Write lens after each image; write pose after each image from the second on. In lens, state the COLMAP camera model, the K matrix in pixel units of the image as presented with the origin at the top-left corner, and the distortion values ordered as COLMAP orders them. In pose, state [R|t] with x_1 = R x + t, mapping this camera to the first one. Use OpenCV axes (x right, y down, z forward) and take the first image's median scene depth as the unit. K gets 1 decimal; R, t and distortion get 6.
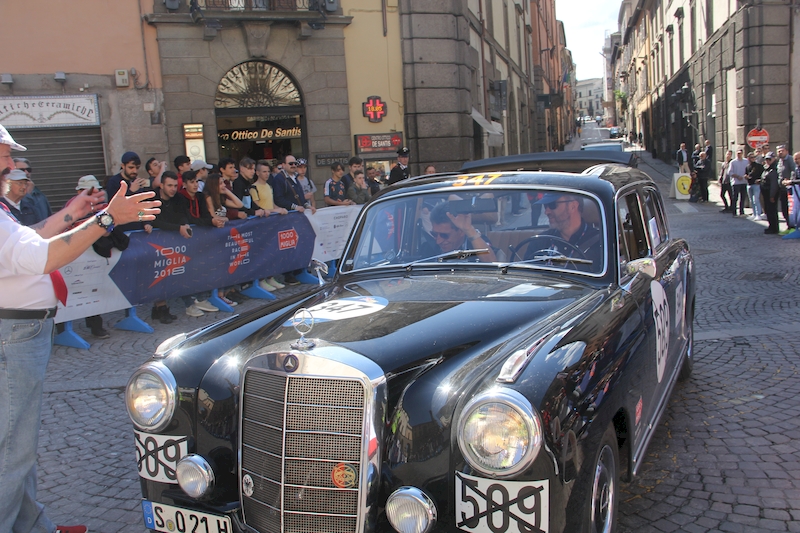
lens RADIAL K [[737.9, 0, 409.2], [0, 737.9, 280.3], [0, 0, 1]] dist [-0.137607, 0.206247]
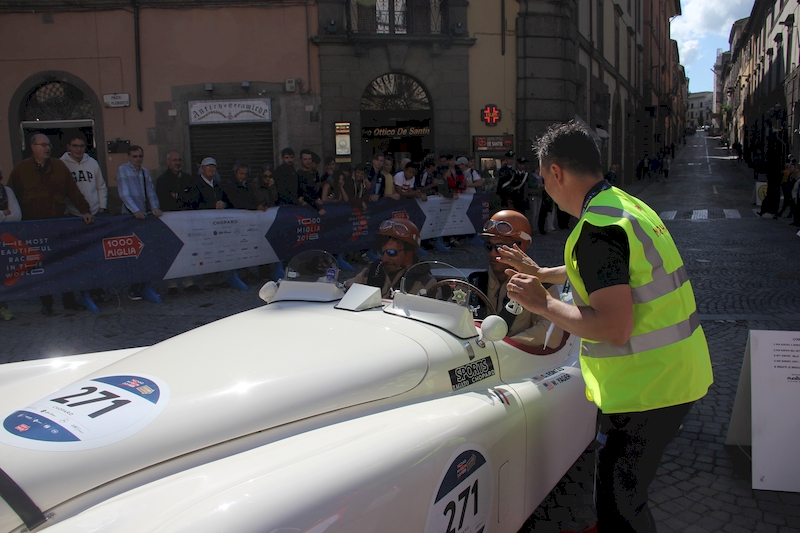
lens RADIAL K [[641.6, 0, 410.9], [0, 641.6, 279.5], [0, 0, 1]] dist [-0.188937, 0.122509]
pose [[0.980802, 0.072651, -0.180969, 0.030640], [-0.066476, 0.996987, 0.039961, 0.002369], [0.183328, -0.027164, 0.982677, -0.048497]]
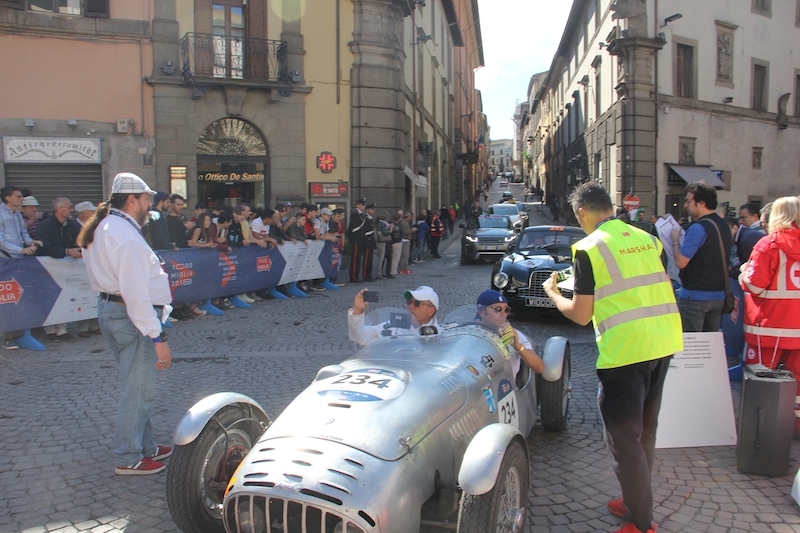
lens RADIAL K [[671.9, 0, 403.7], [0, 671.9, 284.8], [0, 0, 1]] dist [-0.180216, 0.153791]
pose [[0.993605, 0.044433, 0.103806, -0.025120], [-0.040156, 0.998270, -0.042940, 0.012463], [-0.105534, 0.038497, 0.993670, -0.106937]]
